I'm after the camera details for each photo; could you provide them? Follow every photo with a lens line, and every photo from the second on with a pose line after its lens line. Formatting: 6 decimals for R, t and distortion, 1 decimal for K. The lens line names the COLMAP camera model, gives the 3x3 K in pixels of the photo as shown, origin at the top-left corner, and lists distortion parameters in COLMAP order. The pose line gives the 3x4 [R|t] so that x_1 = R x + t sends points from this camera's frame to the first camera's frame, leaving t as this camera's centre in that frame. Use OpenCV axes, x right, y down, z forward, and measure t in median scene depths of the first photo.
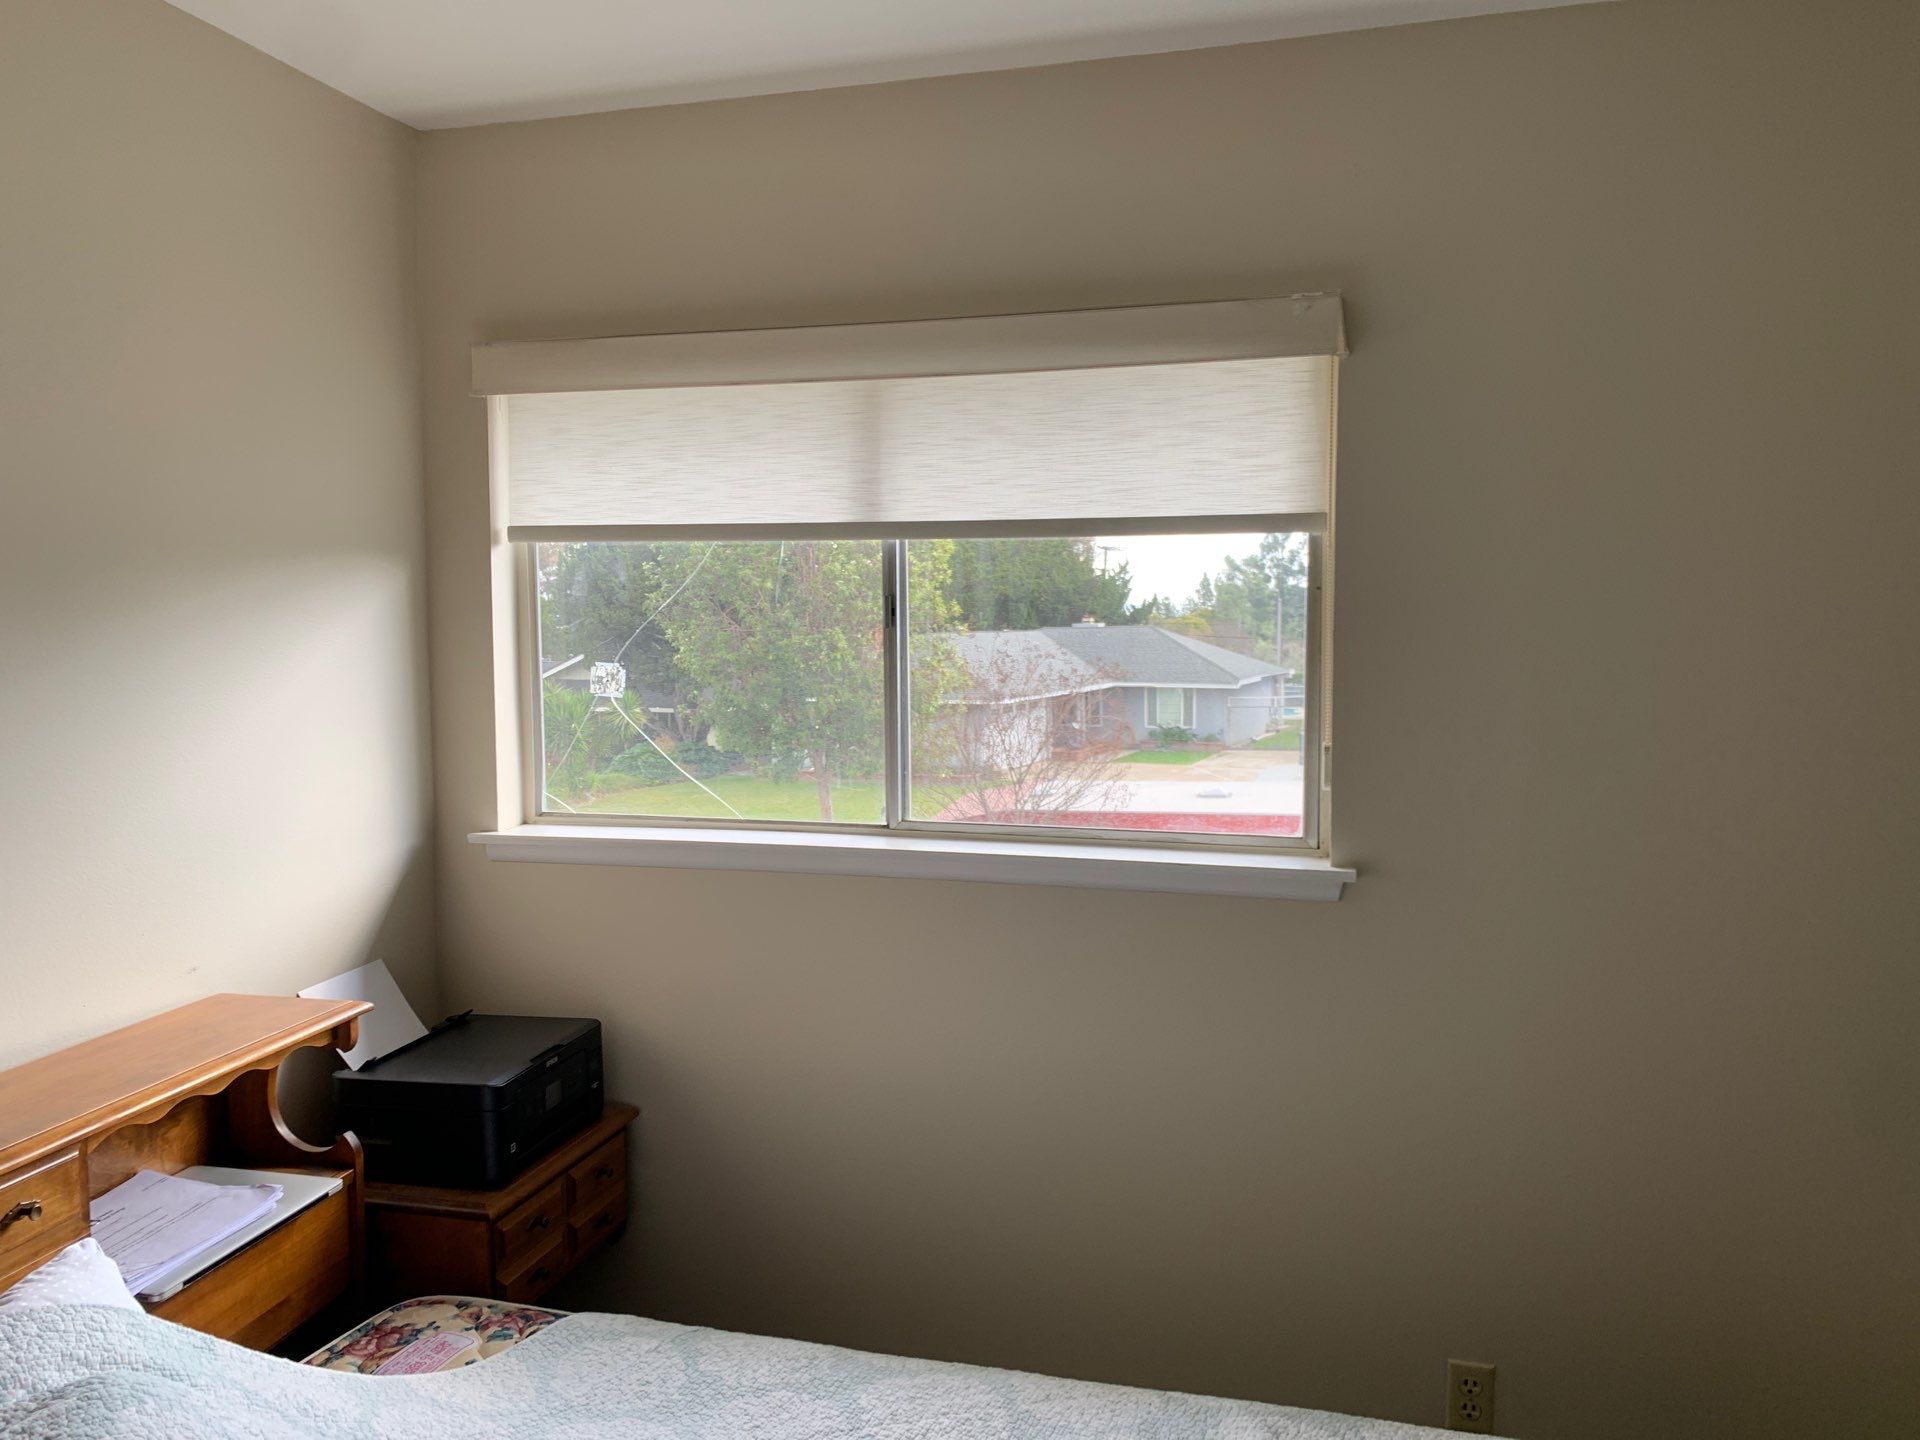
lens RADIAL K [[1495.8, 0, 955.5], [0, 1495.8, 760.4], [0, 0, 1]] dist [0.028624, -0.015490]
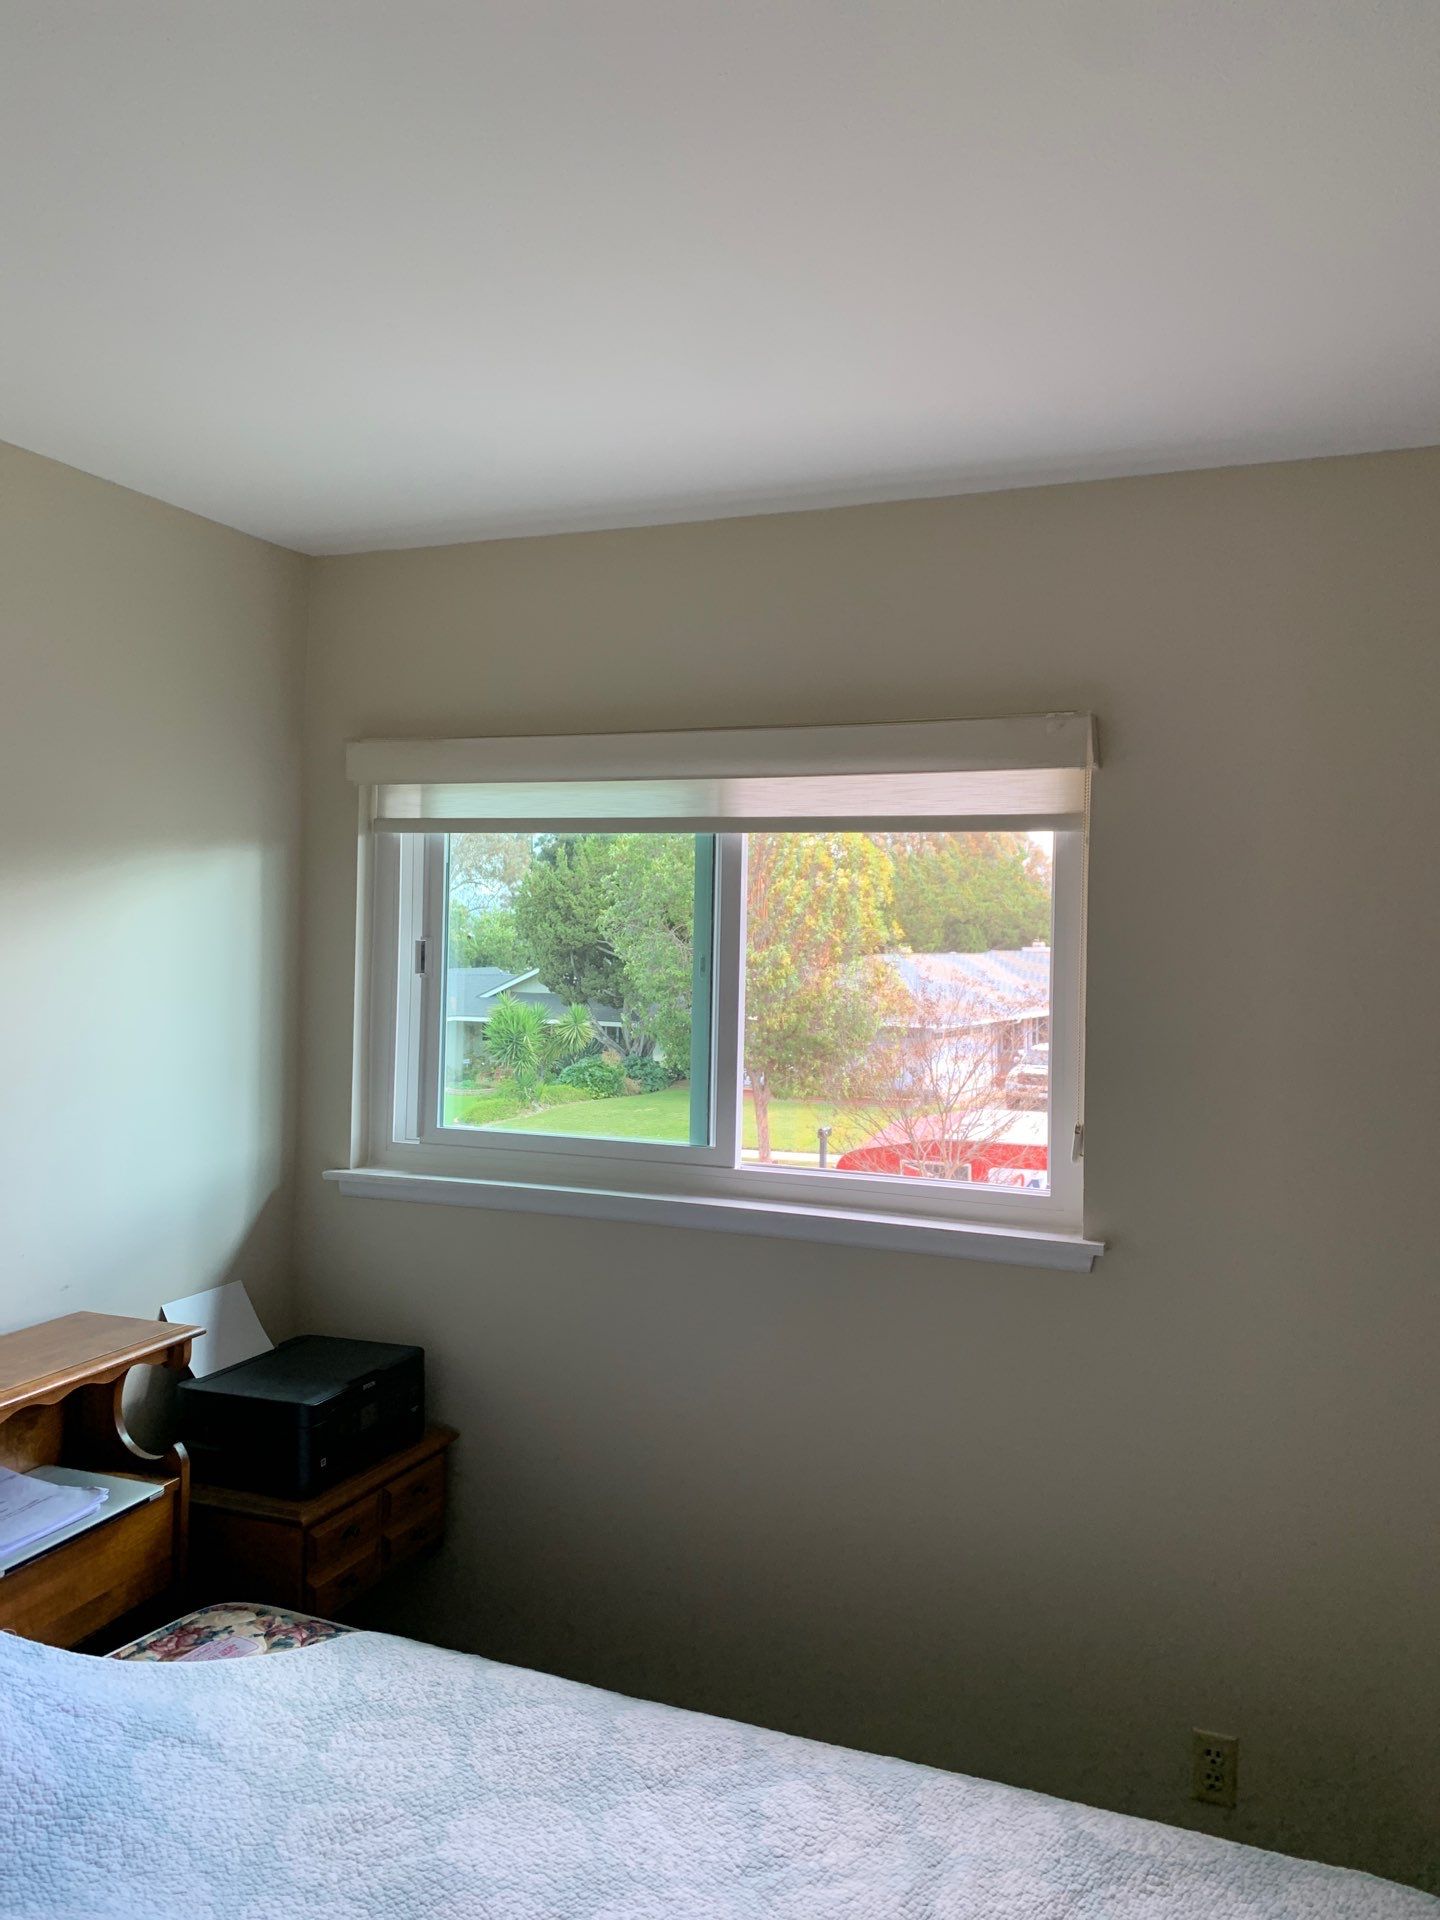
lens RADIAL K [[1495.8, 0, 739.4], [0, 1495.8, 979.1], [0, 0, 1]] dist [0.028624, -0.015490]
pose [[0.992847, 0.022697, -0.117218, 0.114657], [-0.030153, 0.997606, -0.062231, -0.034929], [0.115525, 0.065320, 0.991154, -0.080798]]
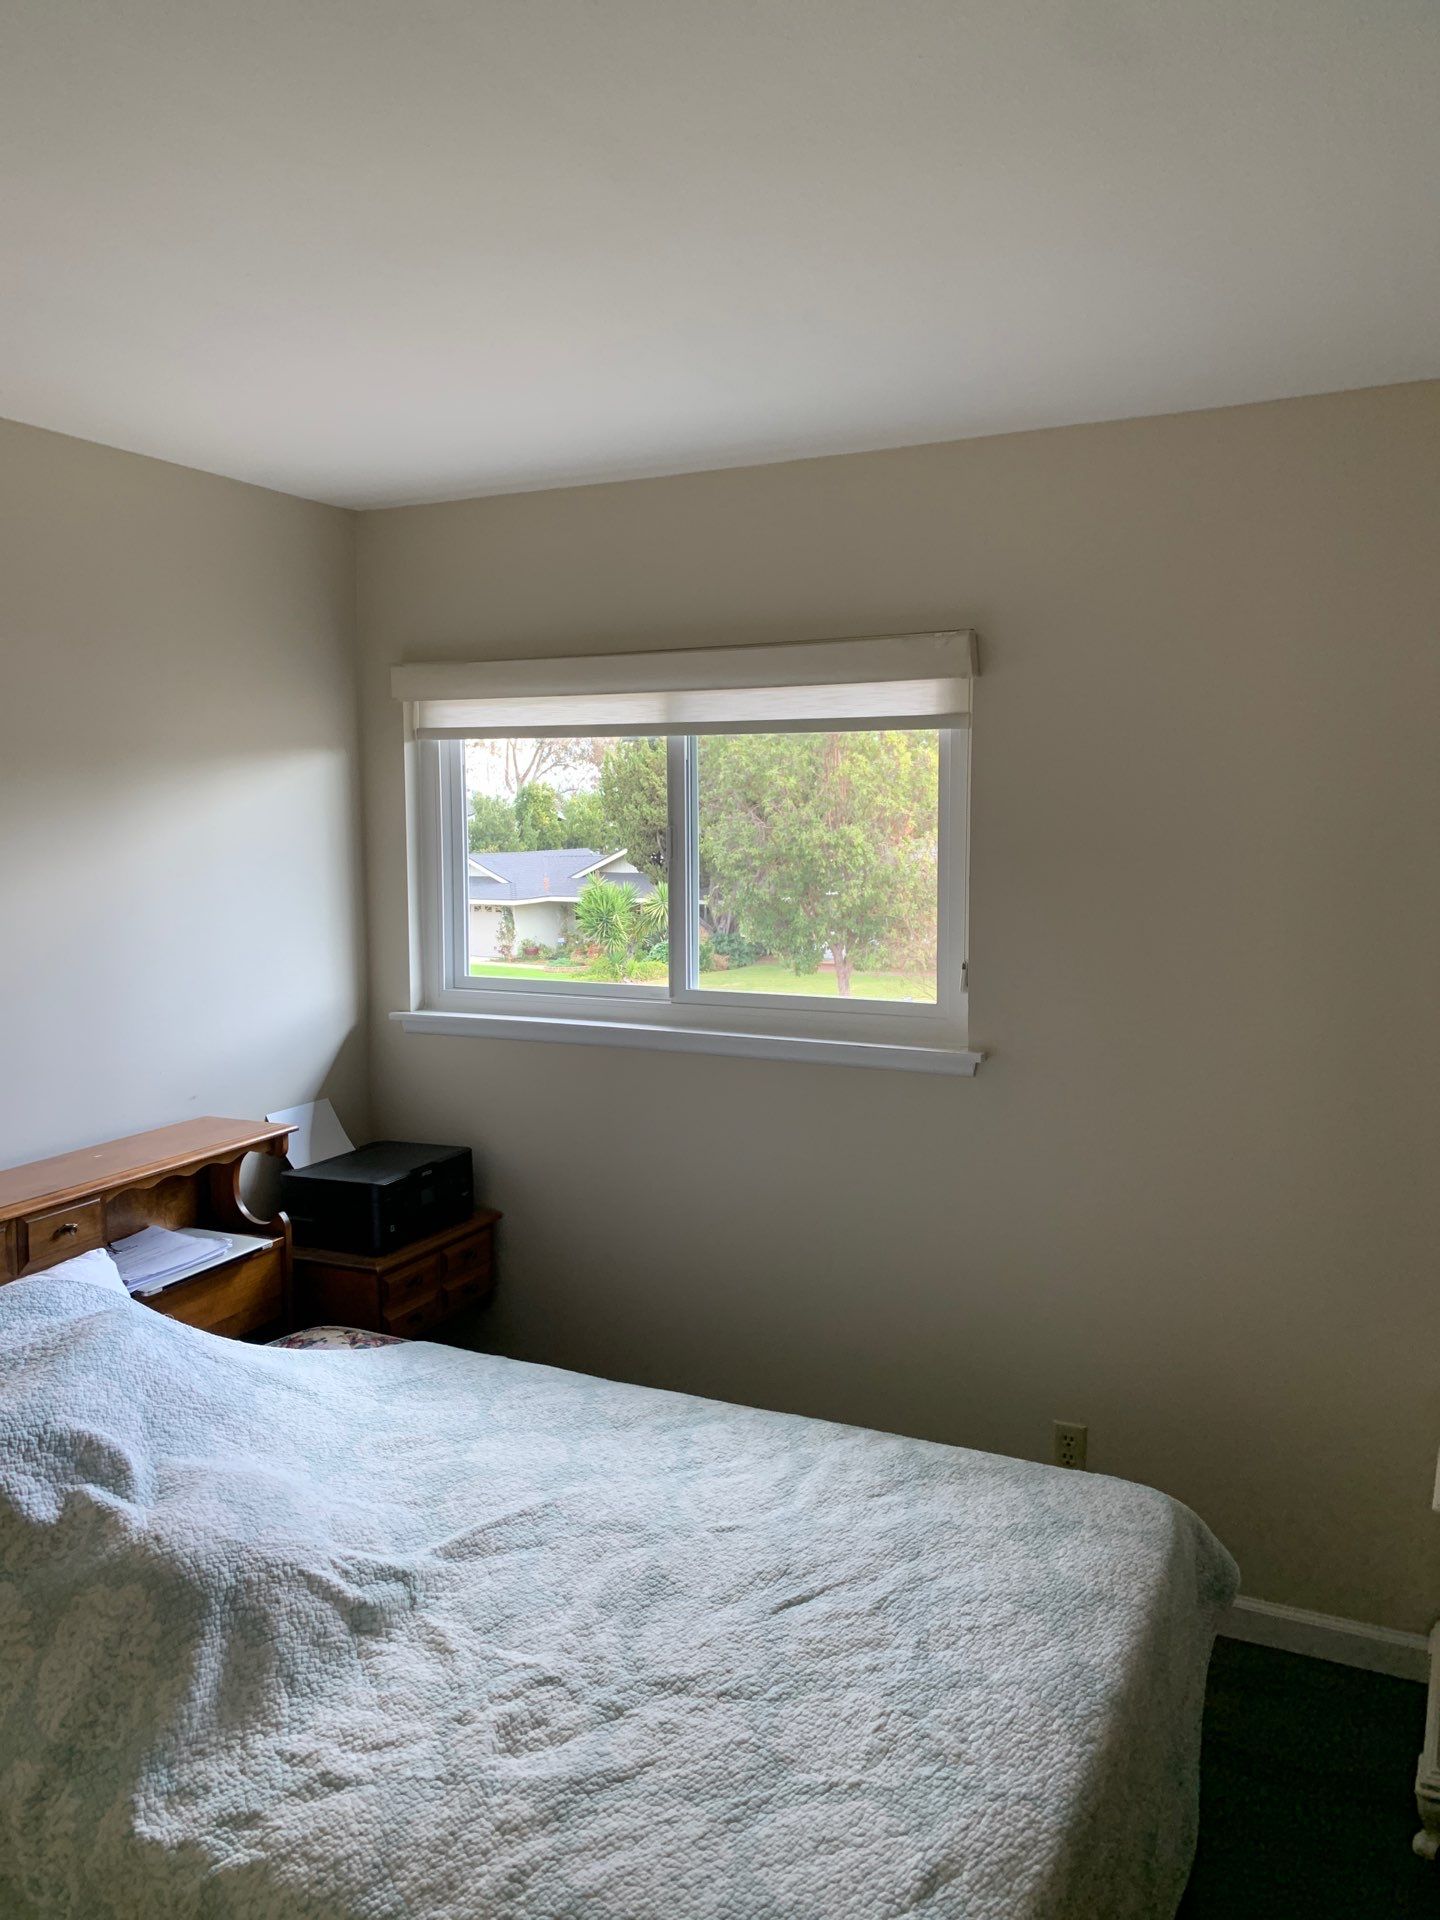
lens RADIAL K [[1495.8, 0, 742.5], [0, 1495.8, 989.5], [0, 0, 1]] dist [0.028624, -0.015490]
pose [[0.983619, 0.018045, -0.179355, 0.257696], [-0.013280, 0.999527, 0.027731, -0.017597], [0.179771, -0.024895, 0.983393, -0.320943]]
